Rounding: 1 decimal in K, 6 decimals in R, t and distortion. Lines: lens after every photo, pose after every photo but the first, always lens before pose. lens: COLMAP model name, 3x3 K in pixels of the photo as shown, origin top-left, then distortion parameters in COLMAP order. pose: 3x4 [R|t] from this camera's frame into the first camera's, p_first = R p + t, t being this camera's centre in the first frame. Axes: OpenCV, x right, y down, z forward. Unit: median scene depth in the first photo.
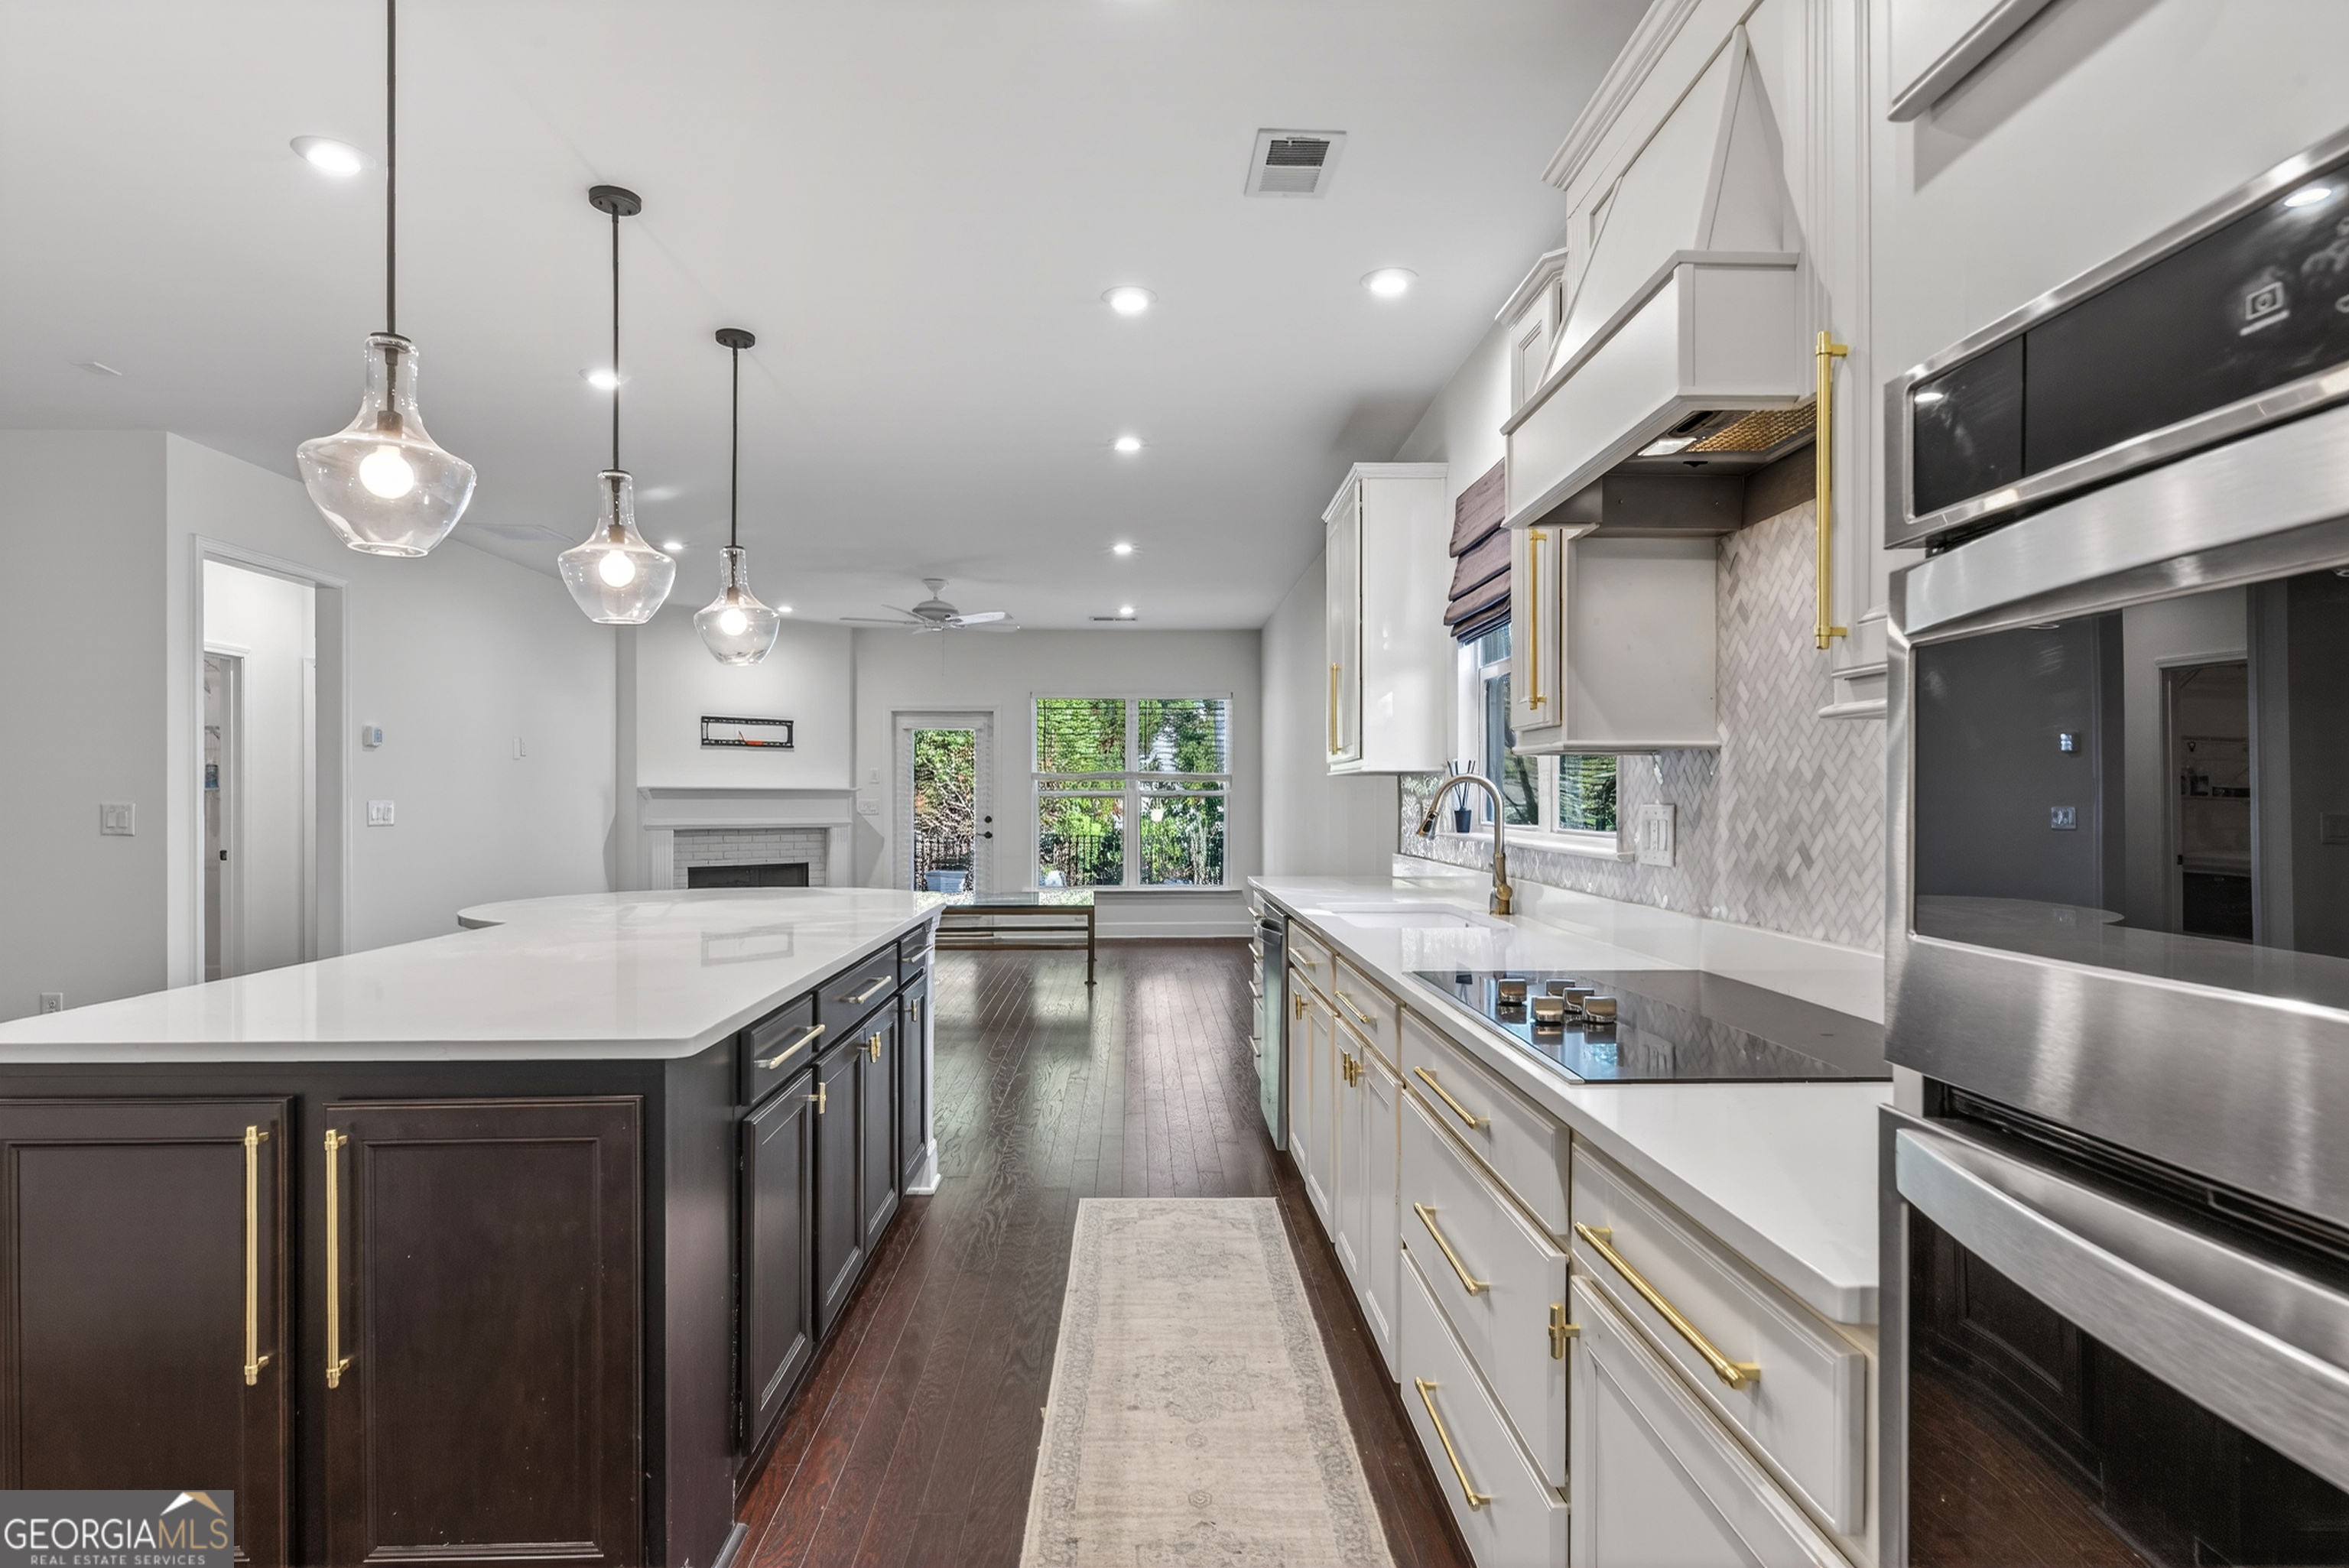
lens RADIAL K [[1234.2, 0, 1180.2], [0, 1234.2, 792.9], [0, 0, 1]] dist [0.000616, -0.000148]
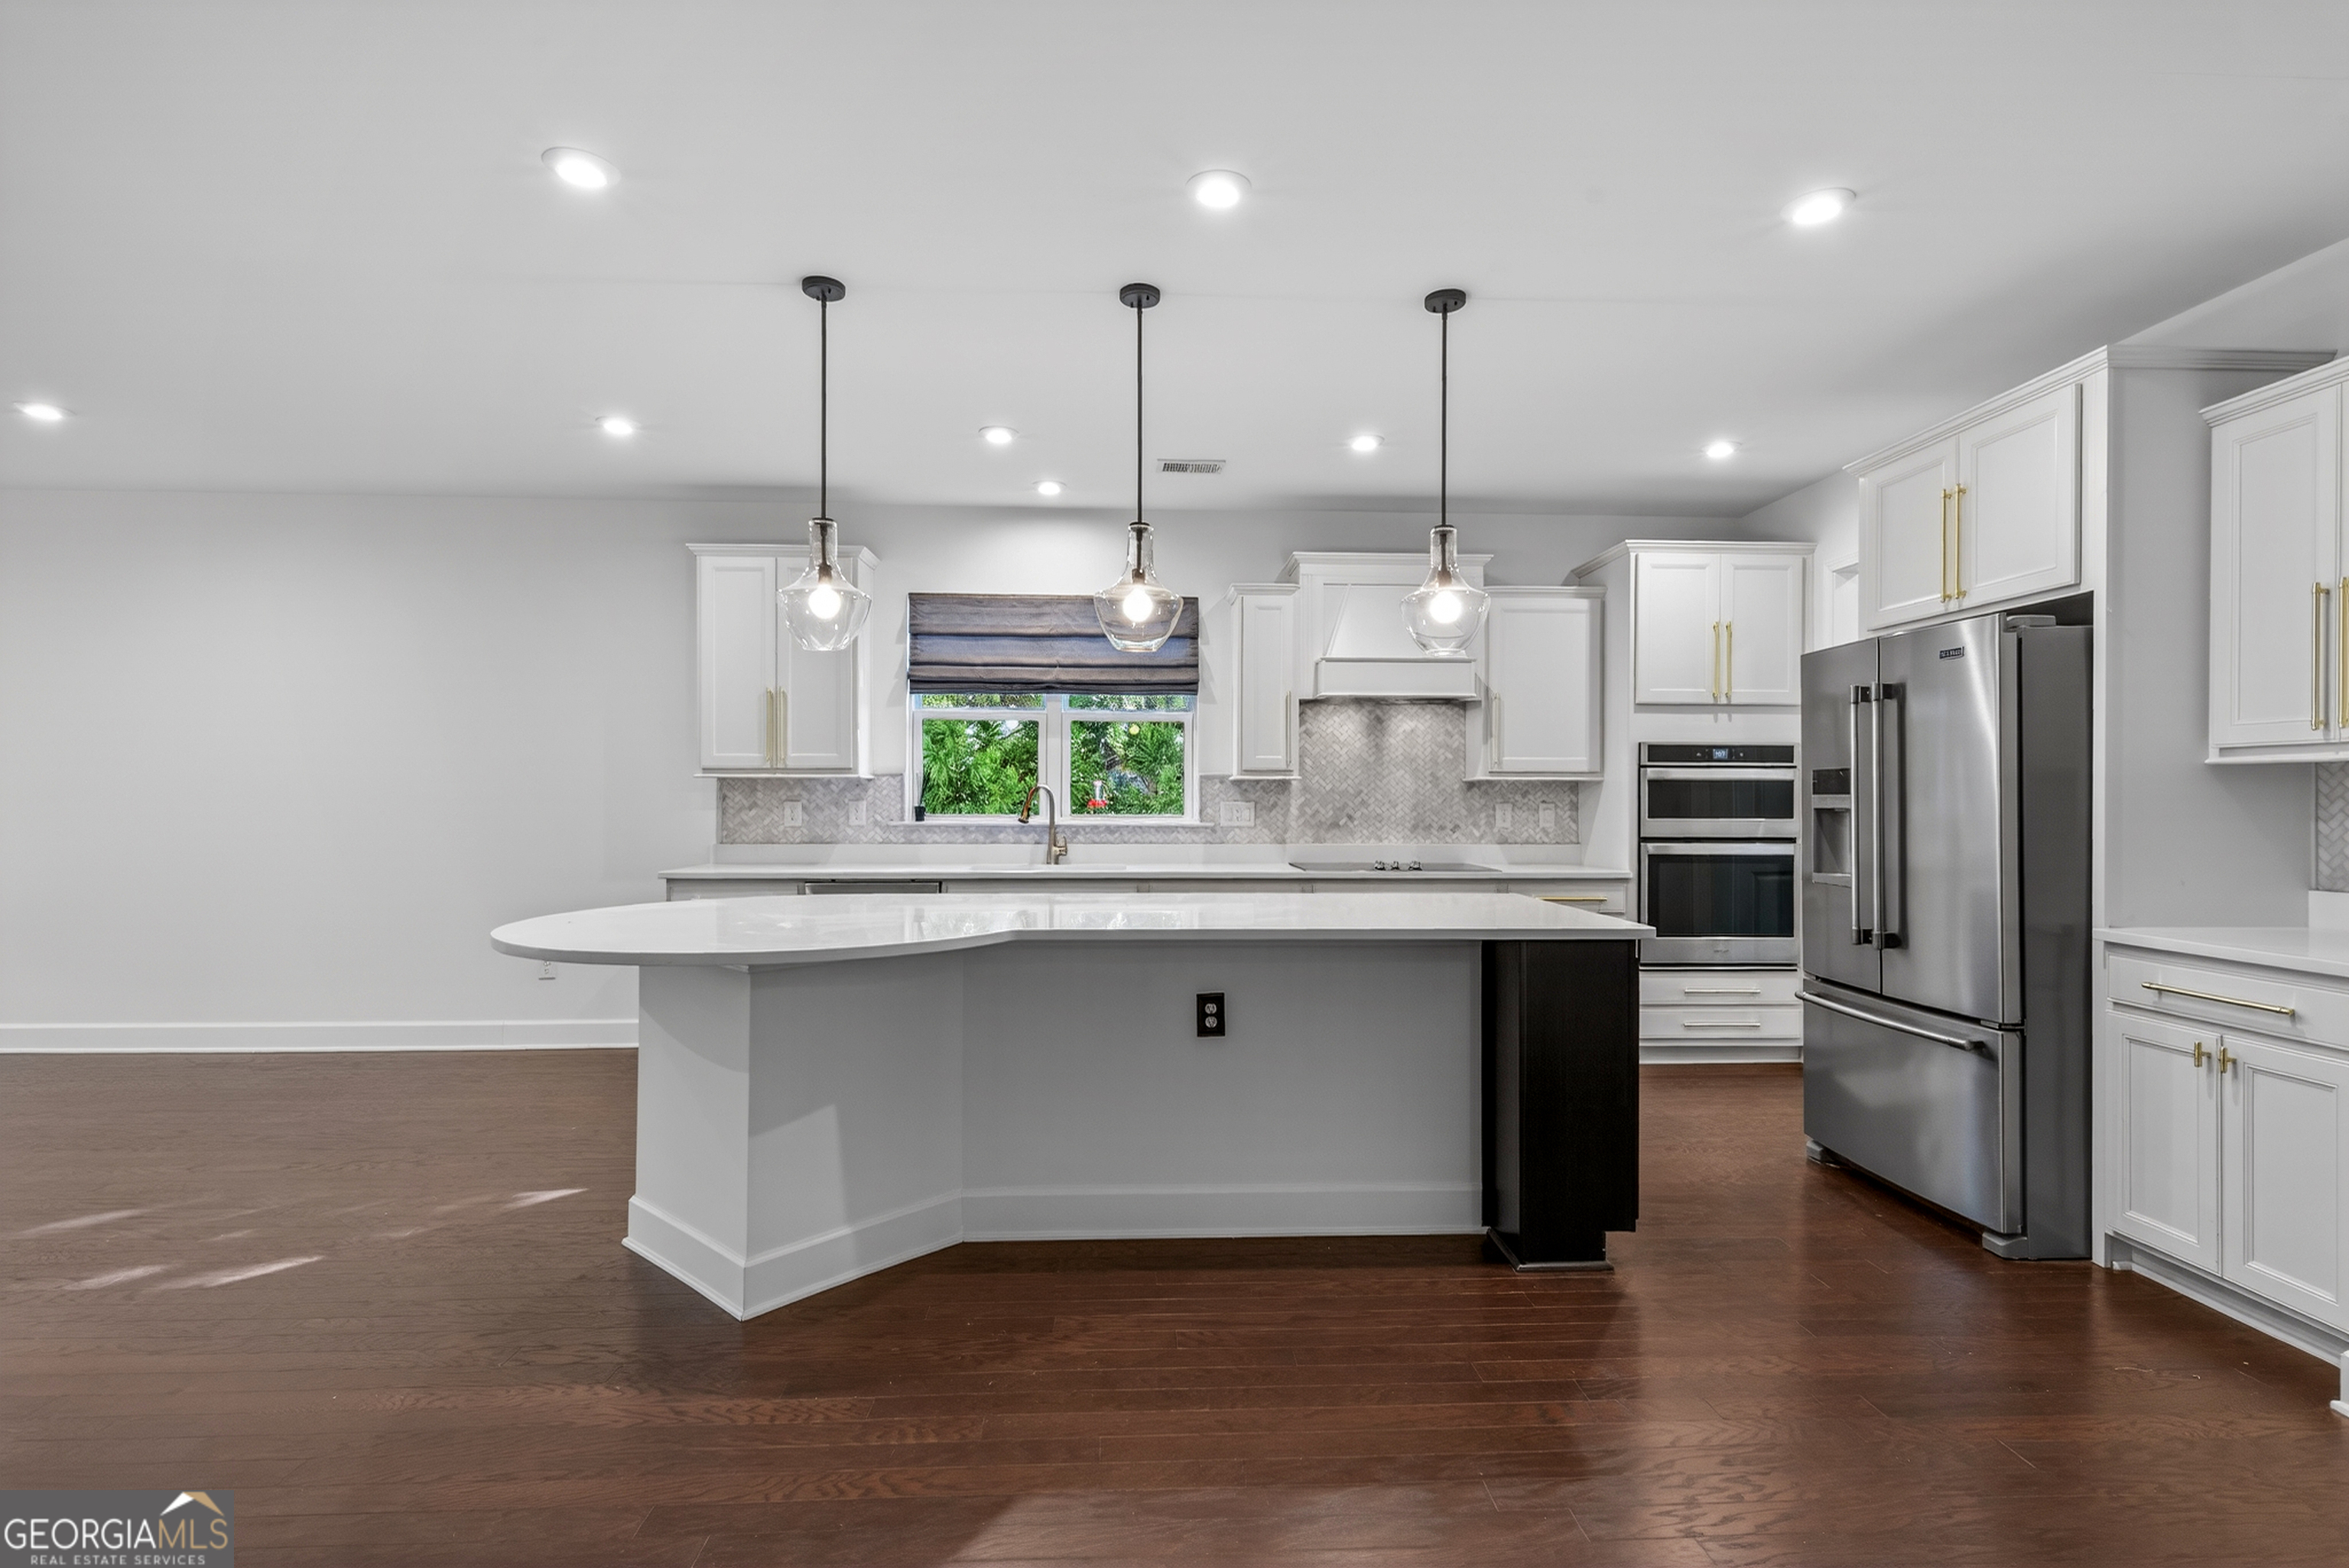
lens RADIAL K [[1124.4, 0, 1176.8], [0, 1124.4, 796.2], [0, 0, 1]] dist [0.012202, -0.008136]
pose [[-0.010908, 0.003313, 0.999935, -1.104589], [-0.006802, 0.999971, -0.003388, 0.004298], [-0.999917, -0.006838, -0.010886, 0.696026]]
